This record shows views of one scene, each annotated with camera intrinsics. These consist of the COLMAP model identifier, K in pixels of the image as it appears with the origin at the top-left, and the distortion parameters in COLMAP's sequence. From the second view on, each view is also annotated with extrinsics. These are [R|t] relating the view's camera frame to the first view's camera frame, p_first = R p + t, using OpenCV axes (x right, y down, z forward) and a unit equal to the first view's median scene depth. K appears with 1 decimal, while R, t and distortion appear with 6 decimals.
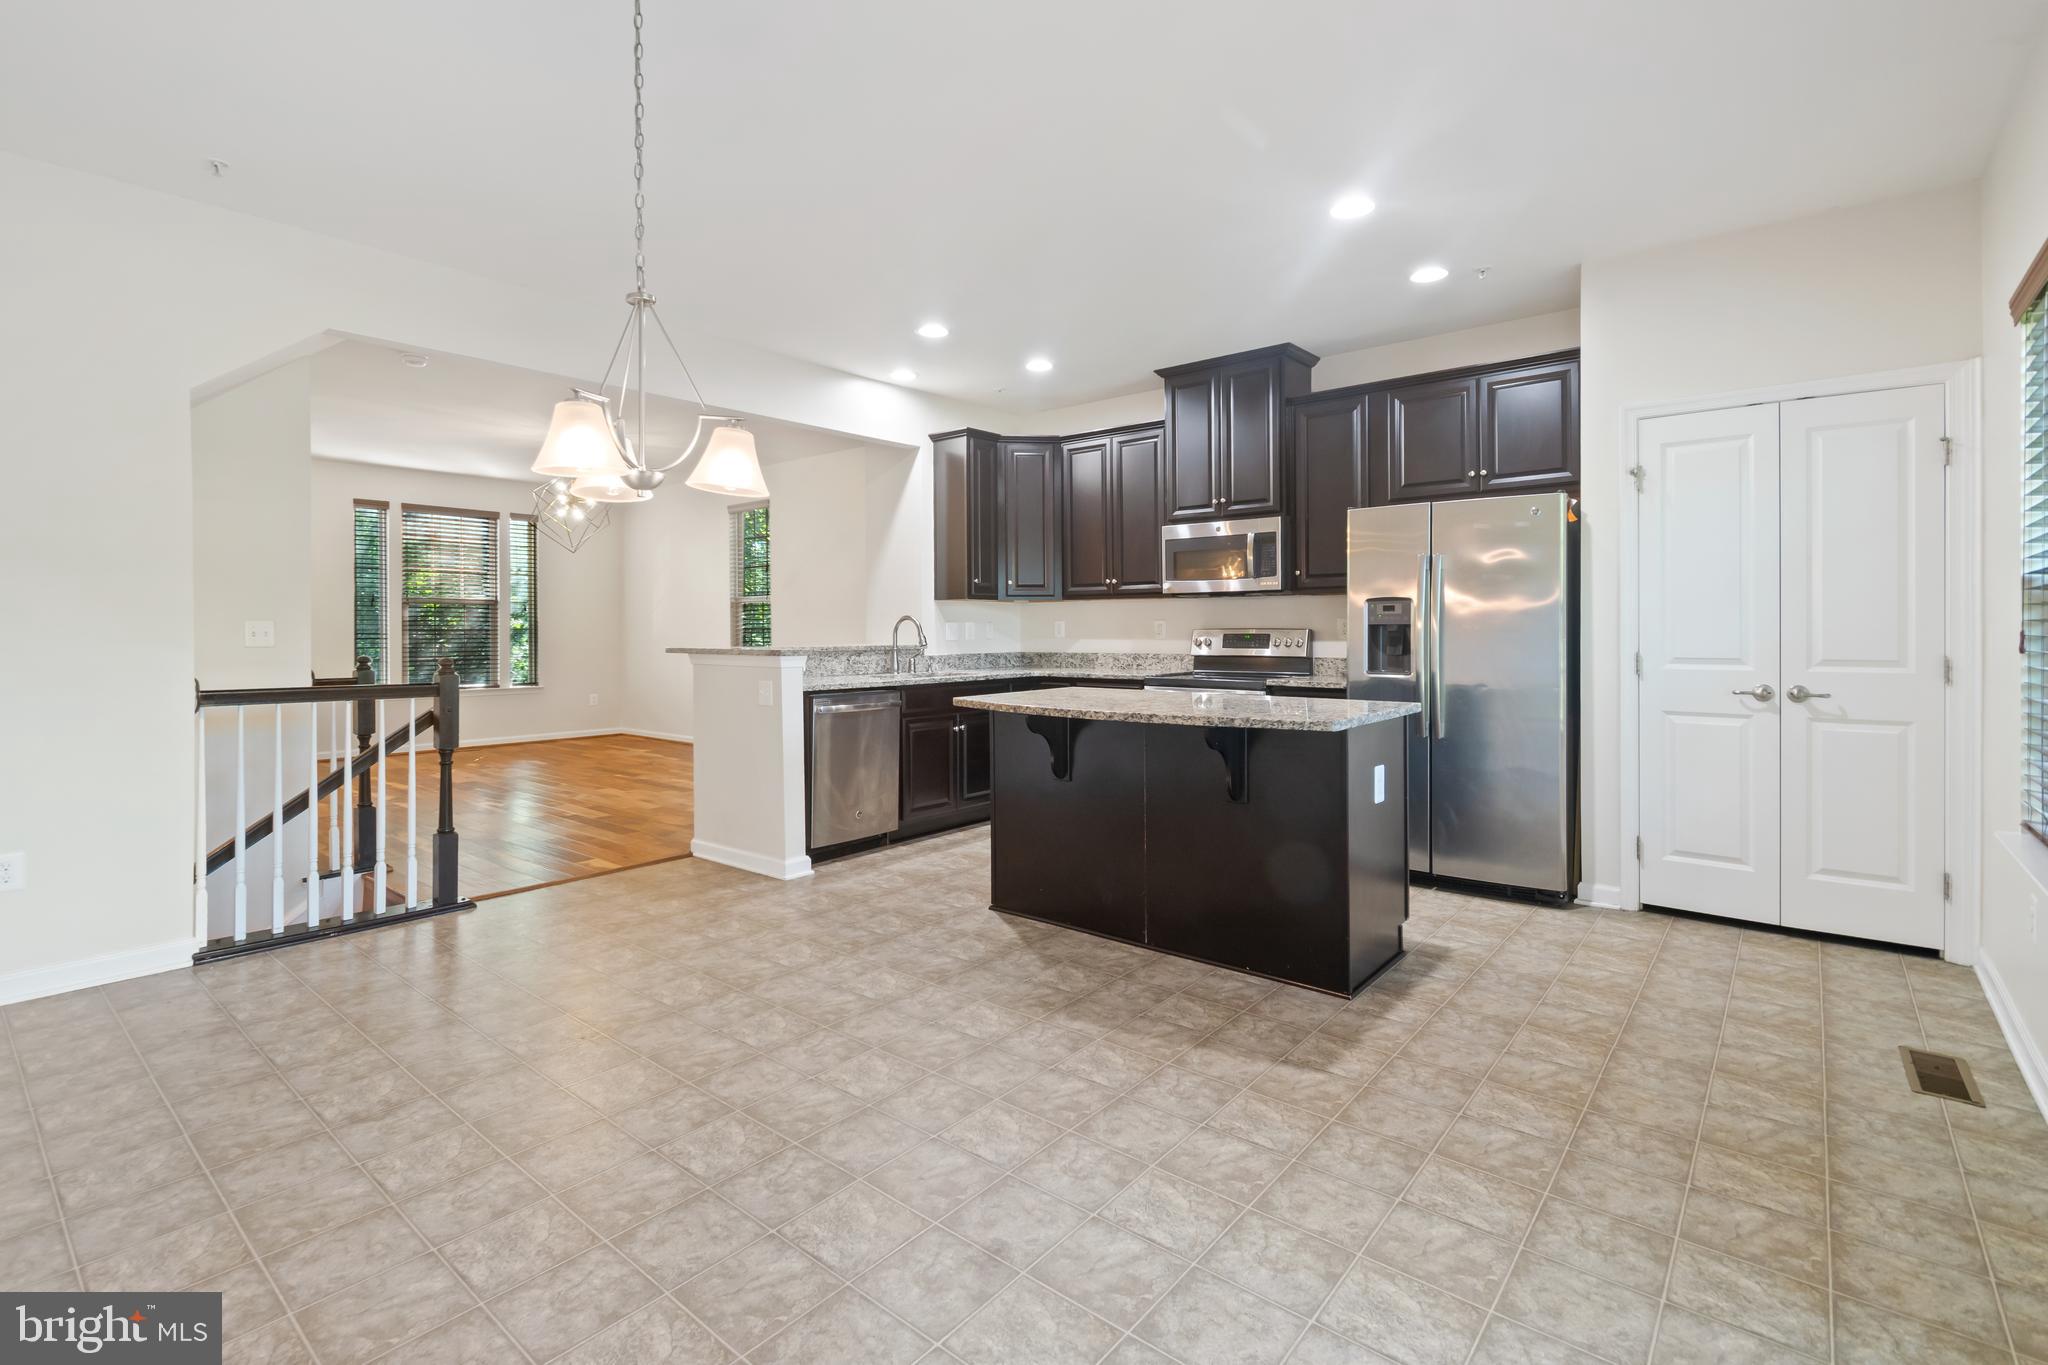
lens RADIAL K [[938.5, 0, 992.8], [0, 938.5, 645.4], [0, 0, 1]] dist [-0.002323, 0.000474]
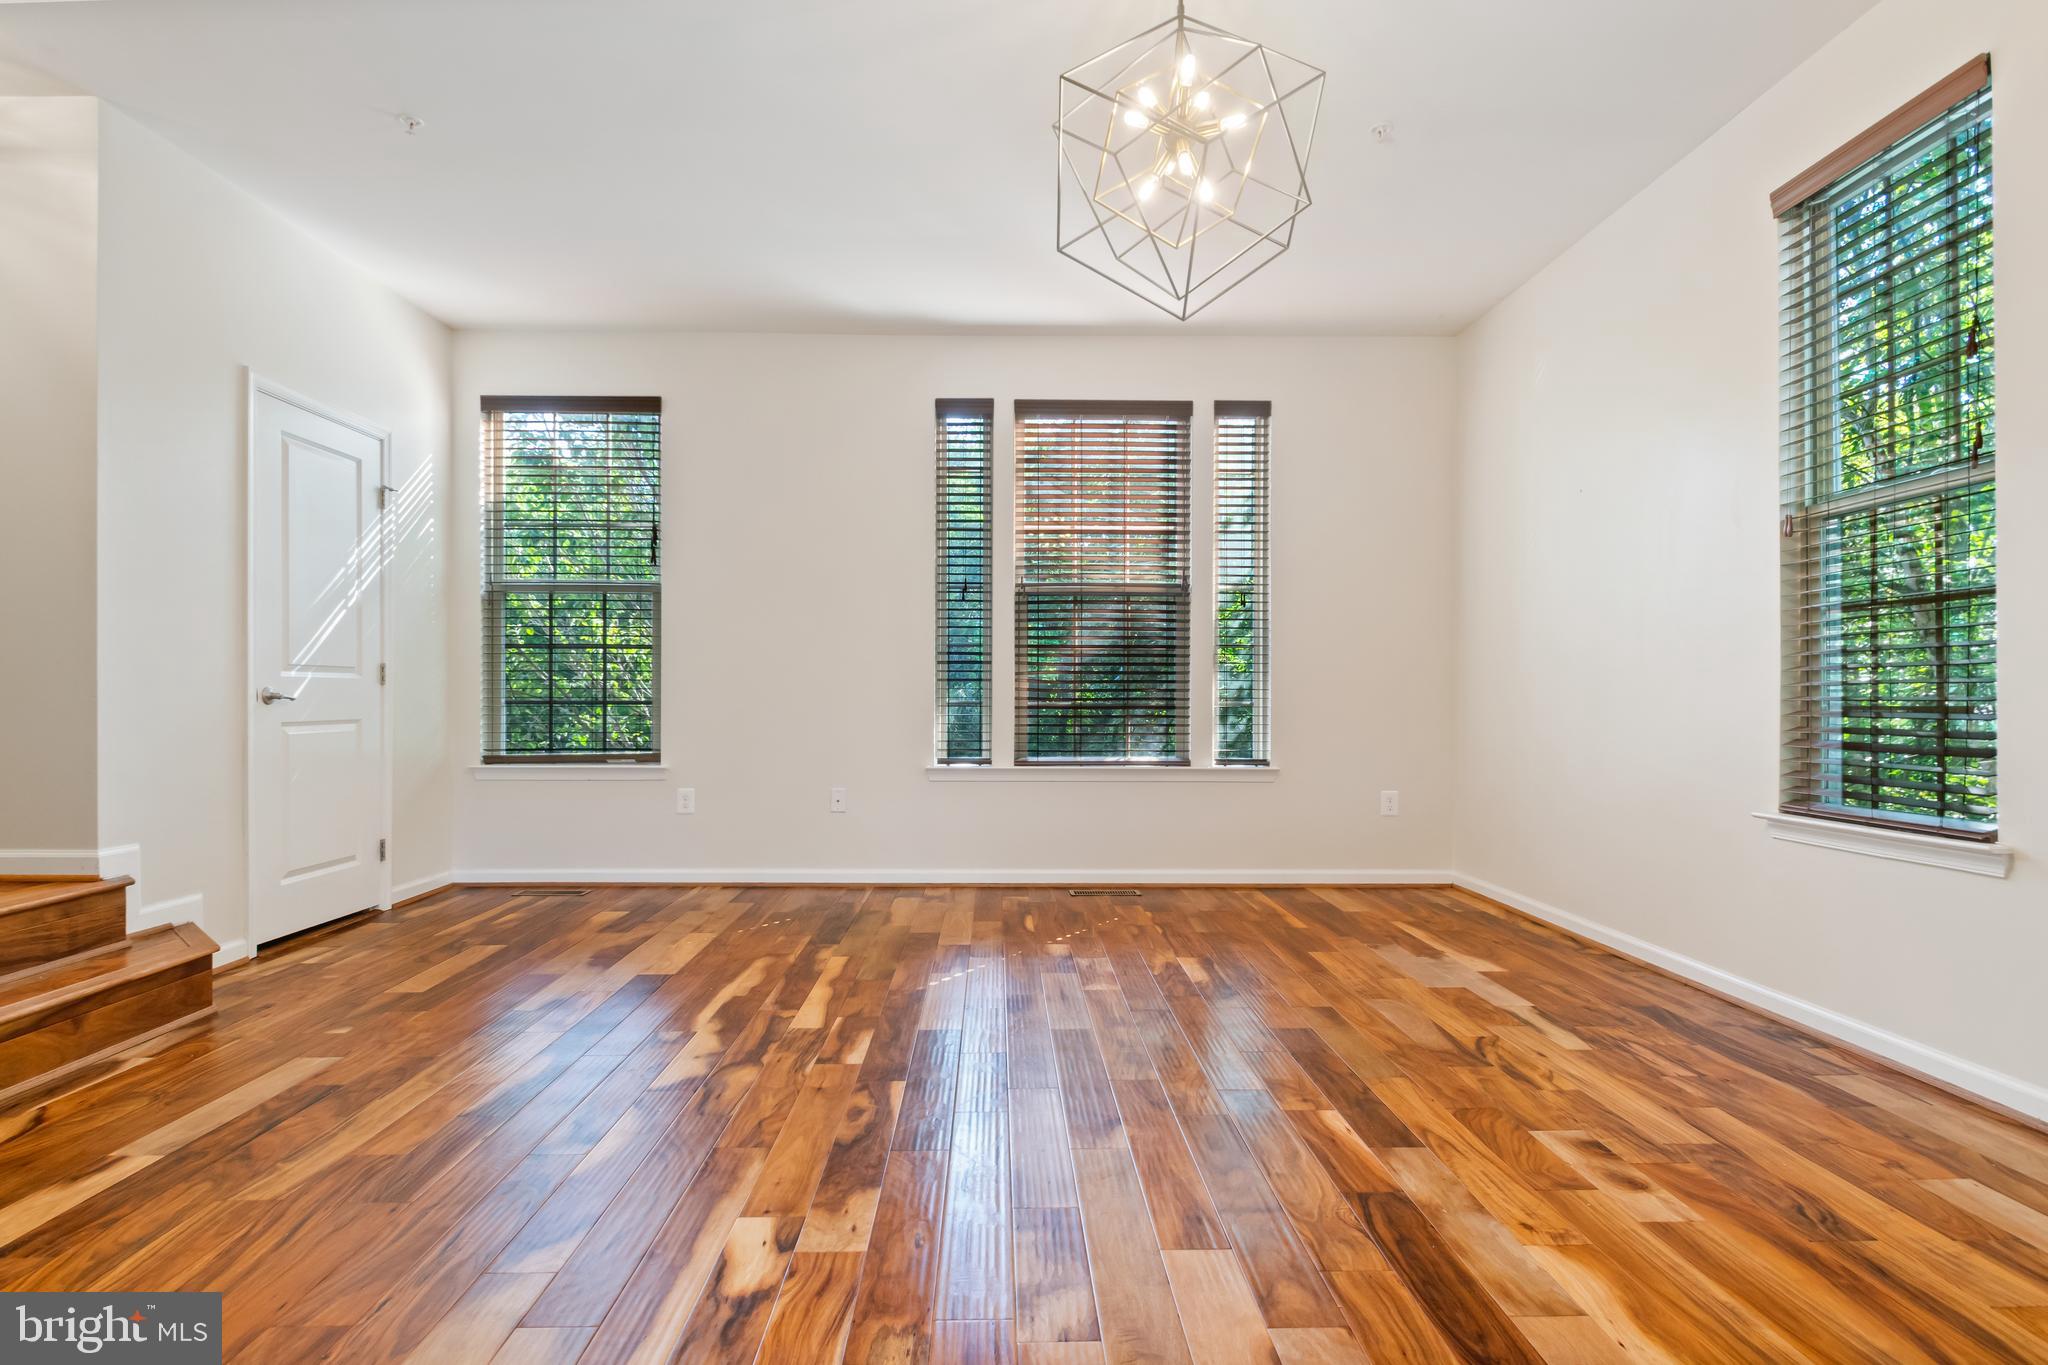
lens RADIAL K [[1041.2, 0, 1014.6], [0, 1041.2, 697.0], [0, 0, 1]] dist [0.016144, -0.013583]
pose [[0.664801, 0.003848, -0.747011, -0.440888], [-0.016077, 0.999829, -0.009157, 0.037358], [0.746848, 0.018097, 0.664749, 1.361328]]
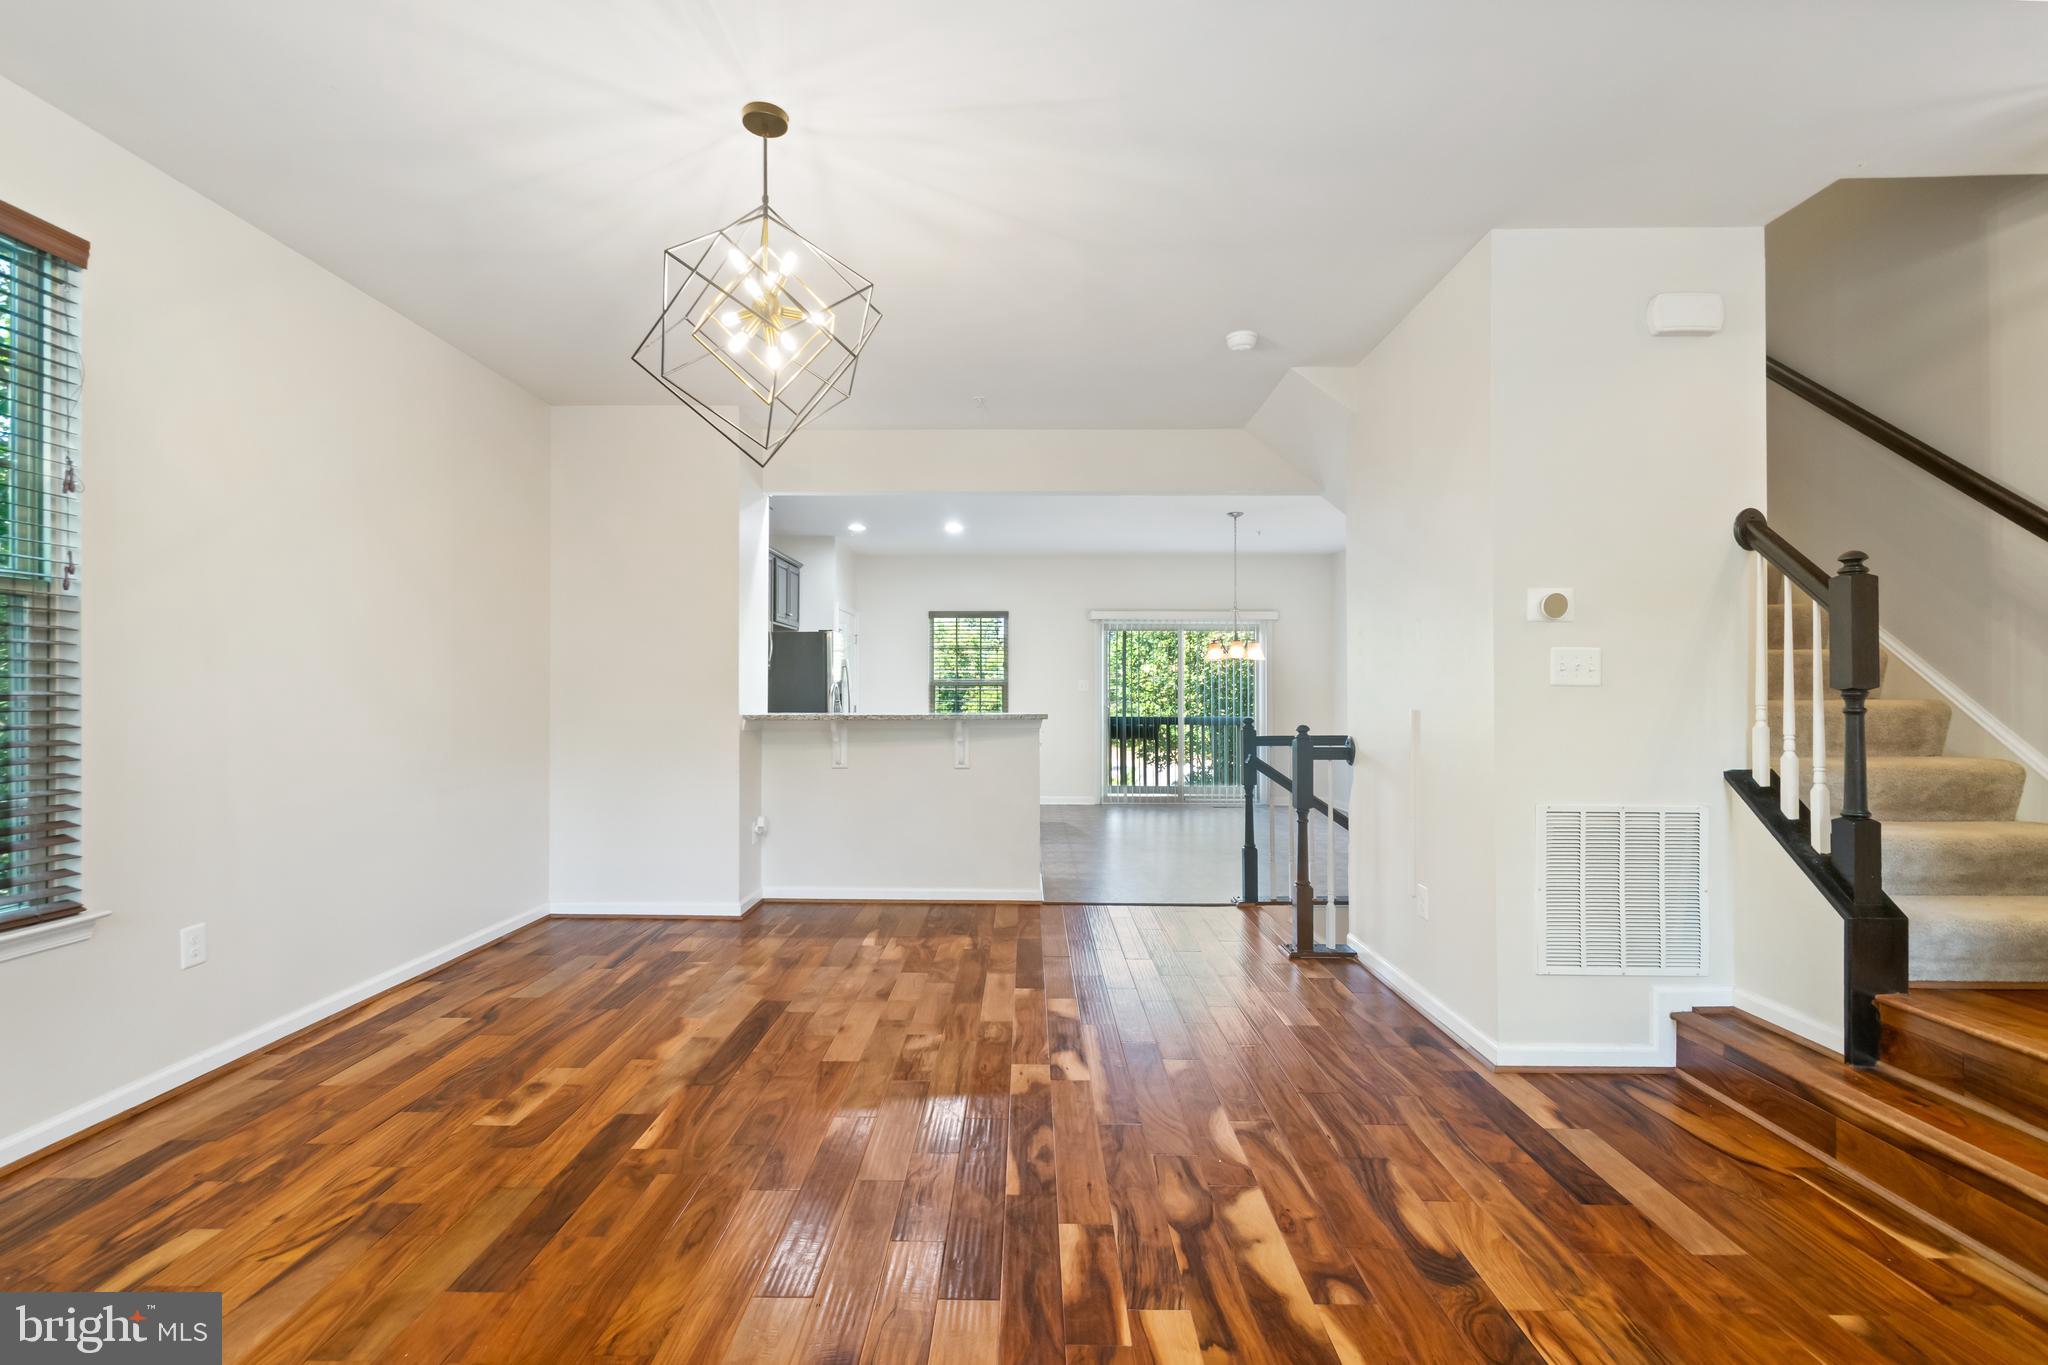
lens RADIAL K [[948.3, 0, 1014.6], [0, 948.3, 674.4], [0, 0, 1]] dist [0.000394, -0.001195]
pose [[-0.638550, 0.018220, 0.769365, -1.389225], [0.013785, 0.999830, -0.012237, -0.035841], [-0.769457, 0.002792, -0.638692, 2.084453]]
